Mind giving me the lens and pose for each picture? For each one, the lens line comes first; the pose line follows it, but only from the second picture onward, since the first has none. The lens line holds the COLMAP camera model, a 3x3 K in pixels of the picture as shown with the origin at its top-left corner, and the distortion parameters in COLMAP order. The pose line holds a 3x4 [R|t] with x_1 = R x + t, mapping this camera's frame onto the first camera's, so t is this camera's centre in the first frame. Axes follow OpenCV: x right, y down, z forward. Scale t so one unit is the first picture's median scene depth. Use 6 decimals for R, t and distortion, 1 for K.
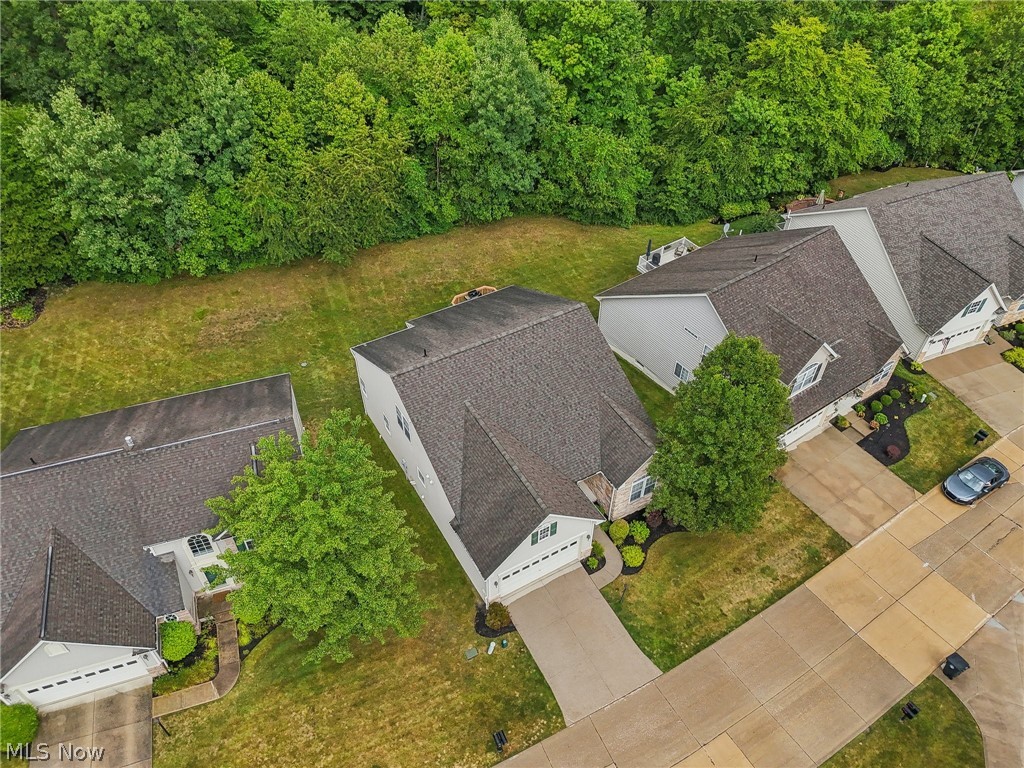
lens RADIAL K [[780.8, 0, 512.0], [0, 780.8, 384.0], [0, 0, 1]] dist [0.098392, -0.131817]
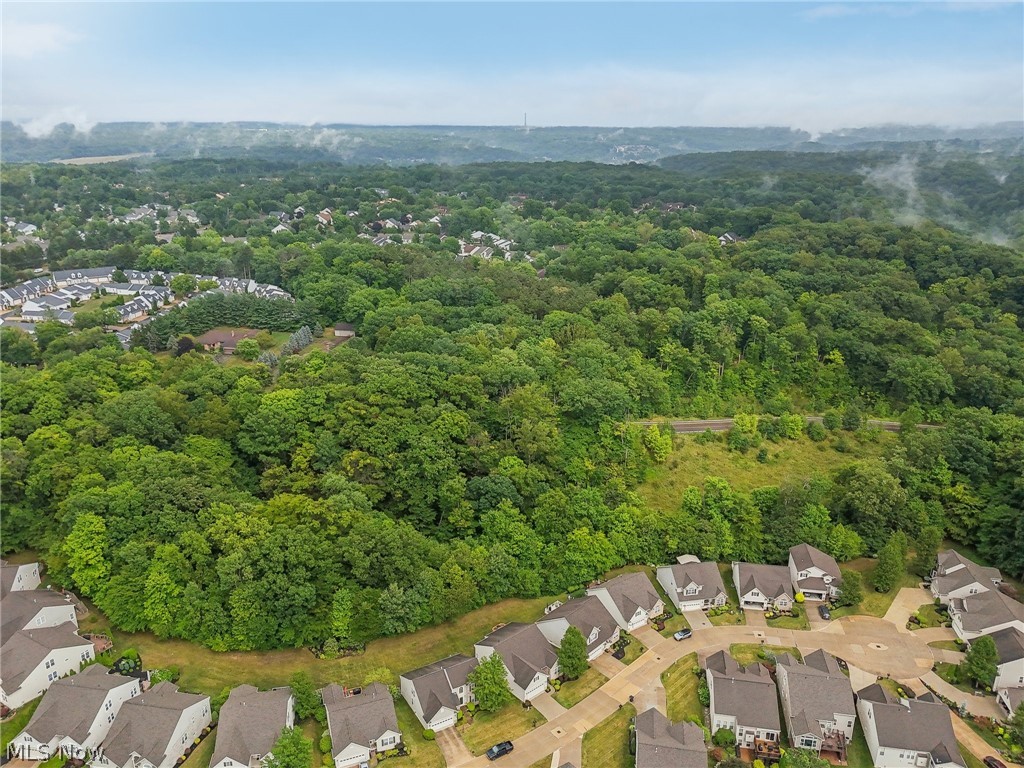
lens RADIAL K [[780.8, 0, 512.0], [0, 780.8, 384.0], [0, 0, 1]] dist [0.098392, -0.131817]
pose [[0.983028, -0.070290, 0.169454, -0.465475], [0.134676, 0.903706, -0.406420, 0.306767], [-0.124569, 0.422344, 0.897835, -2.335288]]
